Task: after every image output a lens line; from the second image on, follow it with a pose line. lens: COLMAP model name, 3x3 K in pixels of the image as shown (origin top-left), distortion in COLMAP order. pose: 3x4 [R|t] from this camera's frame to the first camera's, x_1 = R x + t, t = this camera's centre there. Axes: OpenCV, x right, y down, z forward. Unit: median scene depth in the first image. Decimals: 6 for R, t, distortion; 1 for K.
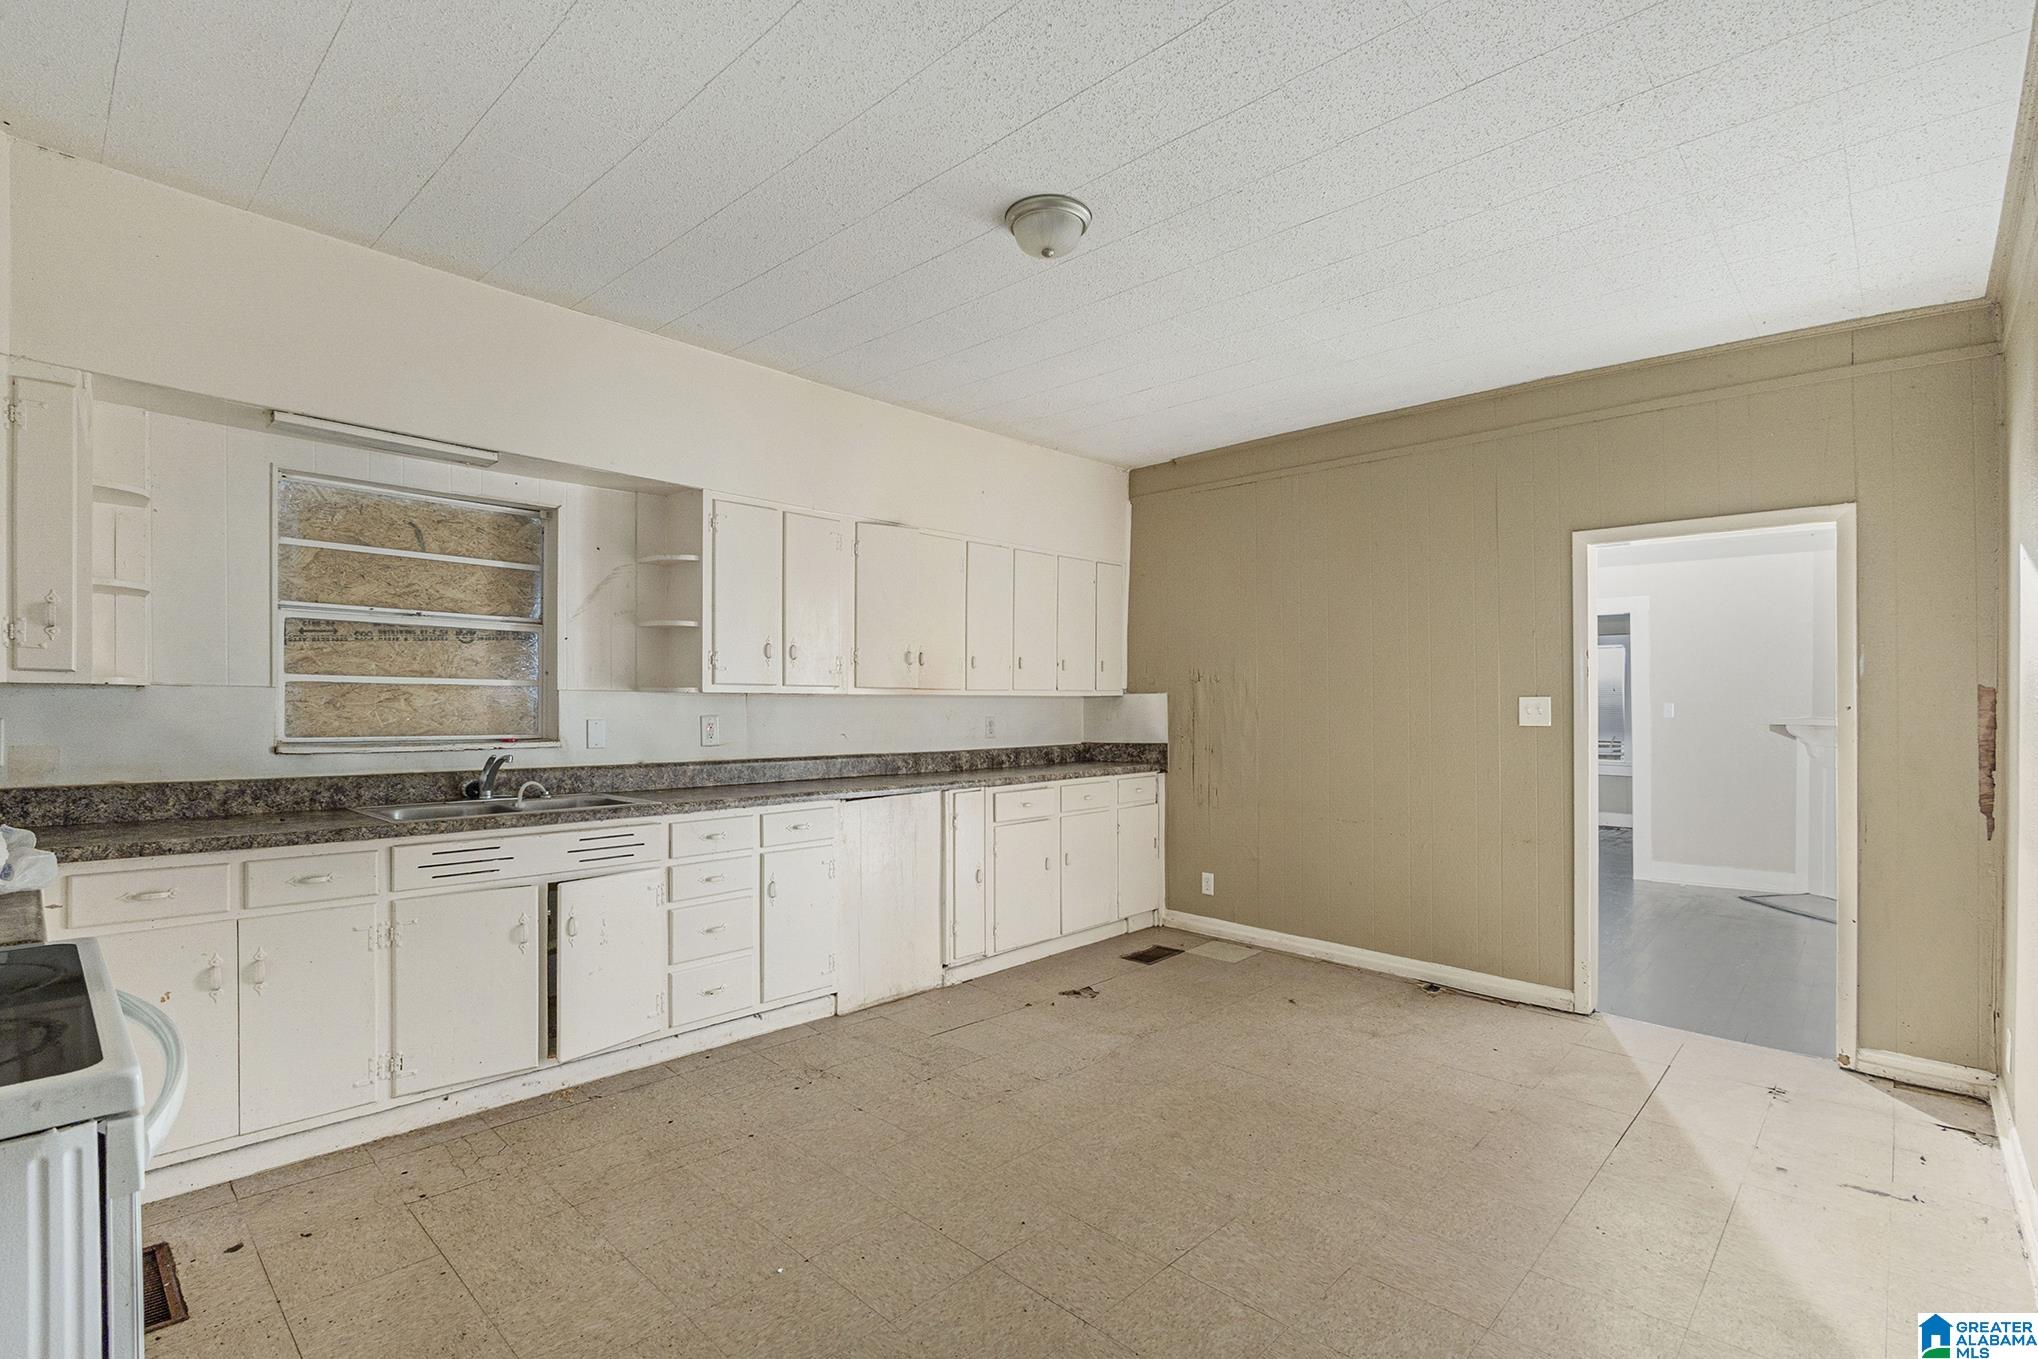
lens RADIAL K [[955.1, 0, 1017.9], [0, 955.1, 697.2], [0, 0, 1]] dist [-0.021384, -0.000233]
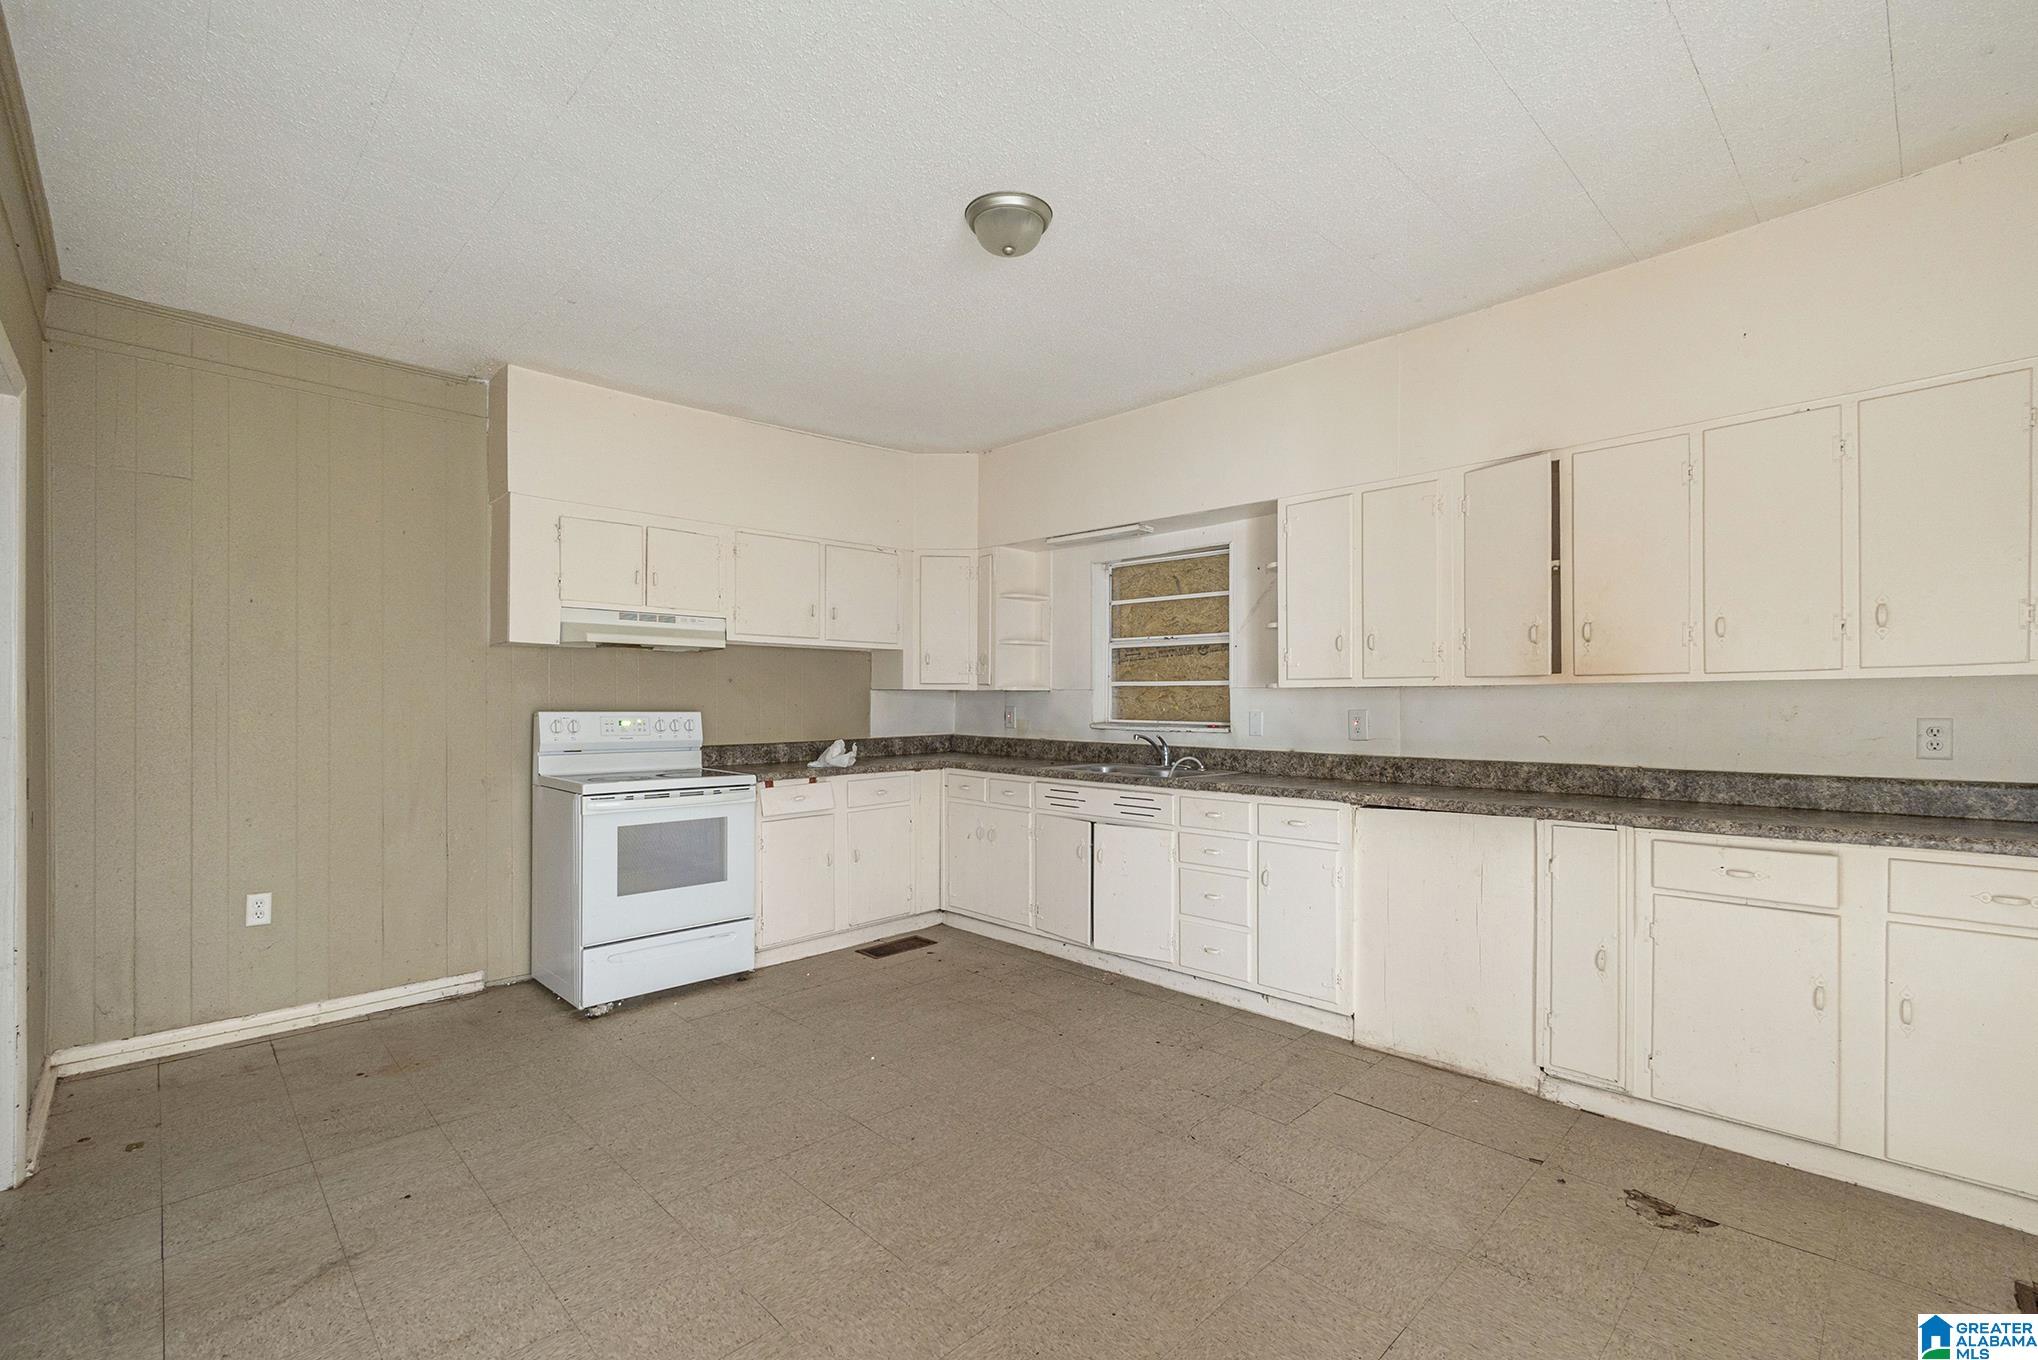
lens RADIAL K [[908.4, 0, 1016.4], [0, 908.4, 700.3], [0, 0, 1]] dist [-0.000485, -0.000191]
pose [[-0.046381, -0.002576, -0.998921, 0.752410], [0.008187, 0.999962, -0.002959, 0.010475], [0.998890, -0.008315, -0.046358, 0.793014]]
